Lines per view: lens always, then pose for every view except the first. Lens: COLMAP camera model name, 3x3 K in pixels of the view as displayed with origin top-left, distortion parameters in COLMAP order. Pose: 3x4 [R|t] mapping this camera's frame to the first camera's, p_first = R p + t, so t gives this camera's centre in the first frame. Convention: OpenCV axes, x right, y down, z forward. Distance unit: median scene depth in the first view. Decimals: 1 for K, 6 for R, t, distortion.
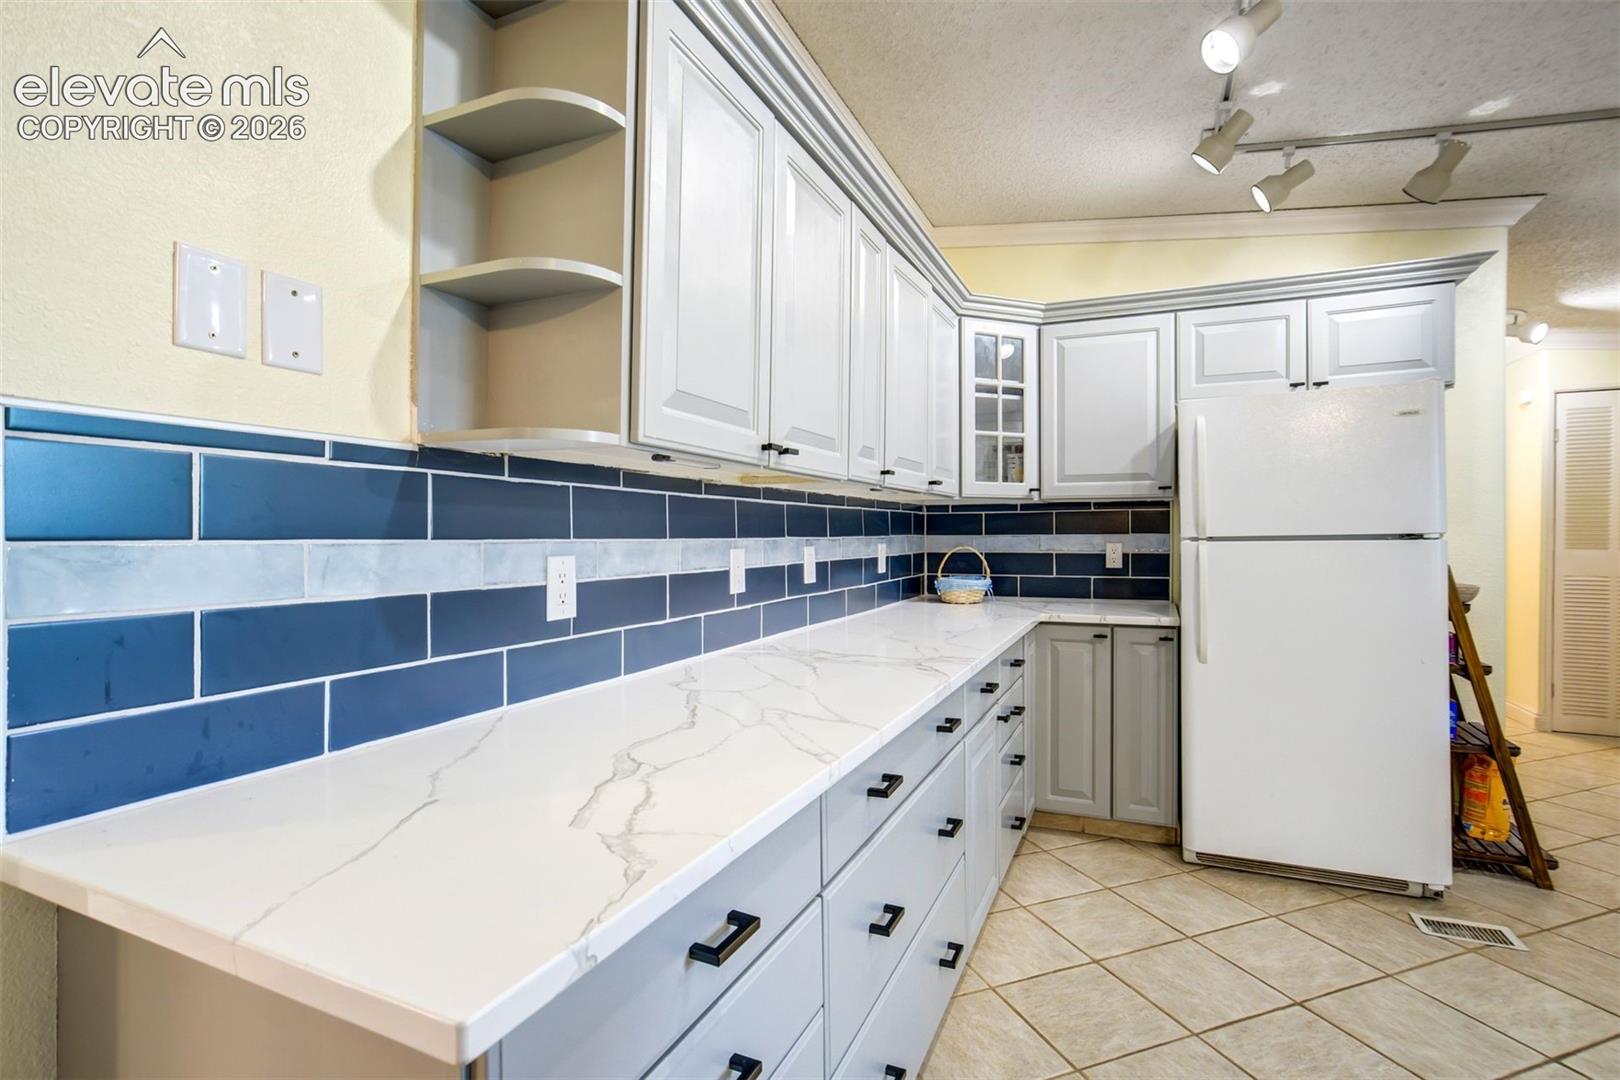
lens RADIAL K [[746.9, 0, 817.4], [0, 746.9, 539.8], [0, 0, 1]] dist [-0.017704, 0.008454]
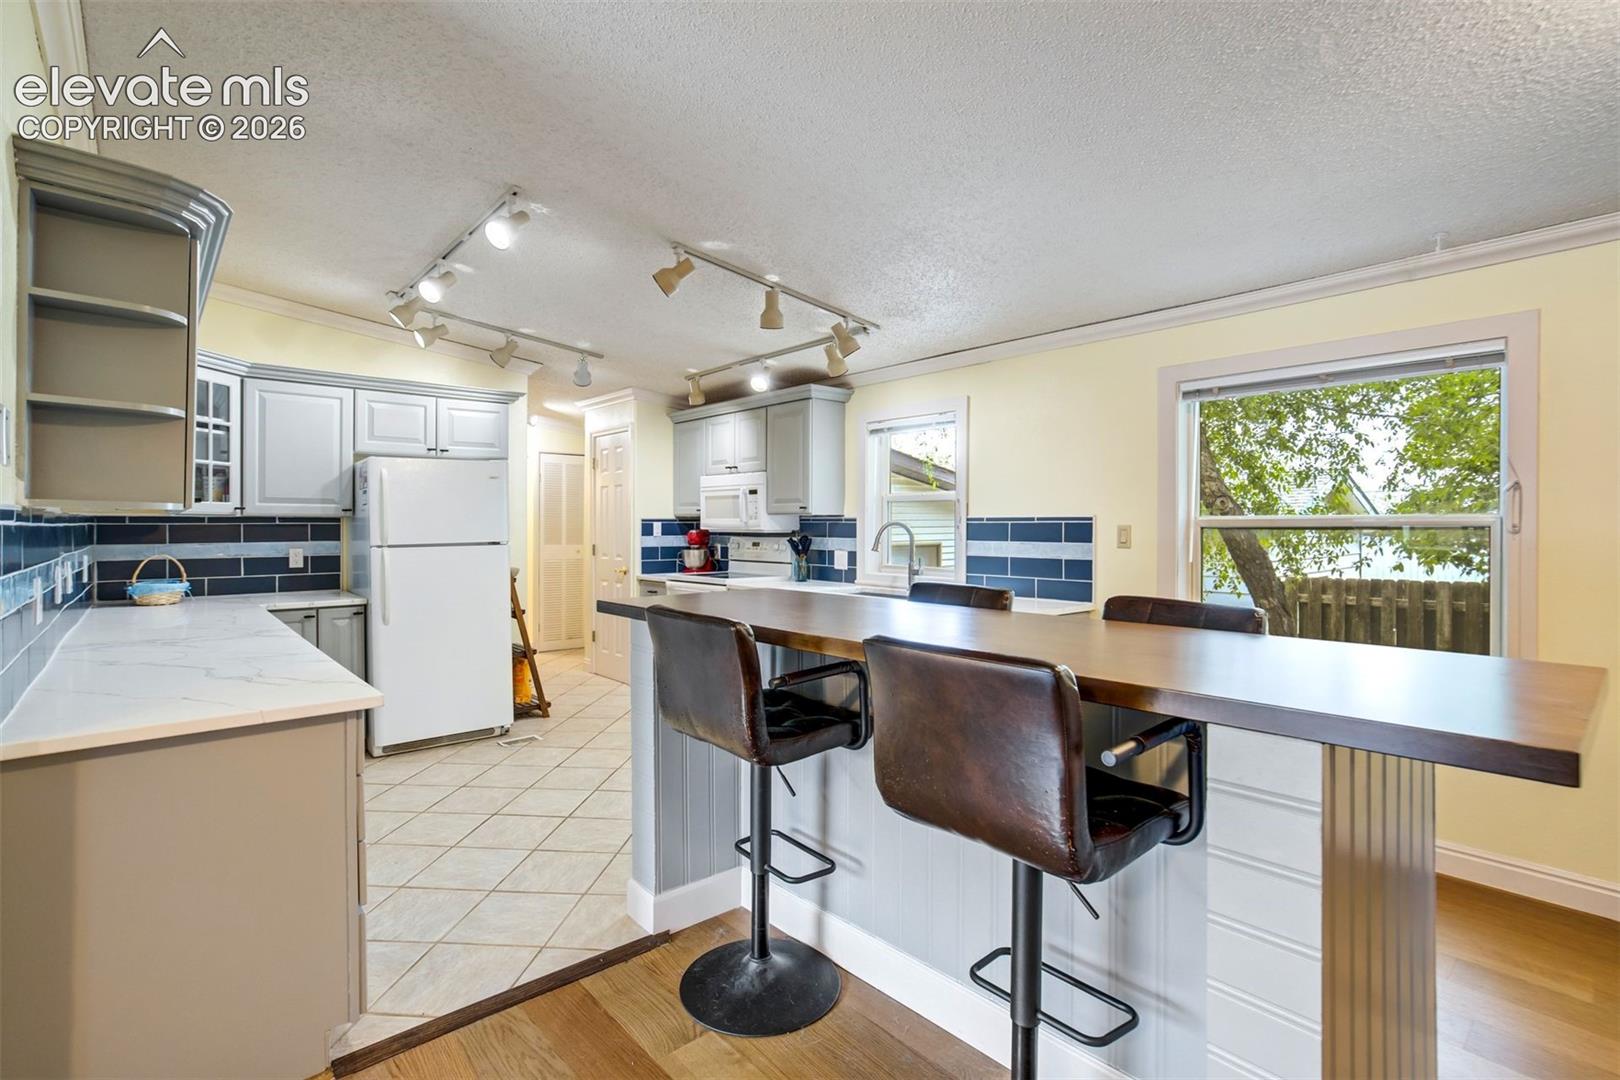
lens RADIAL K [[746.9, 0, 818.7], [0, 746.9, 539.8], [0, 0, 1]] dist [-0.017704, 0.008454]
pose [[0.395119, -0.012971, 0.918538, -0.476498], [0.001380, 0.999908, 0.013526, -0.030020], [-0.918629, -0.004077, 0.395101, -0.392027]]
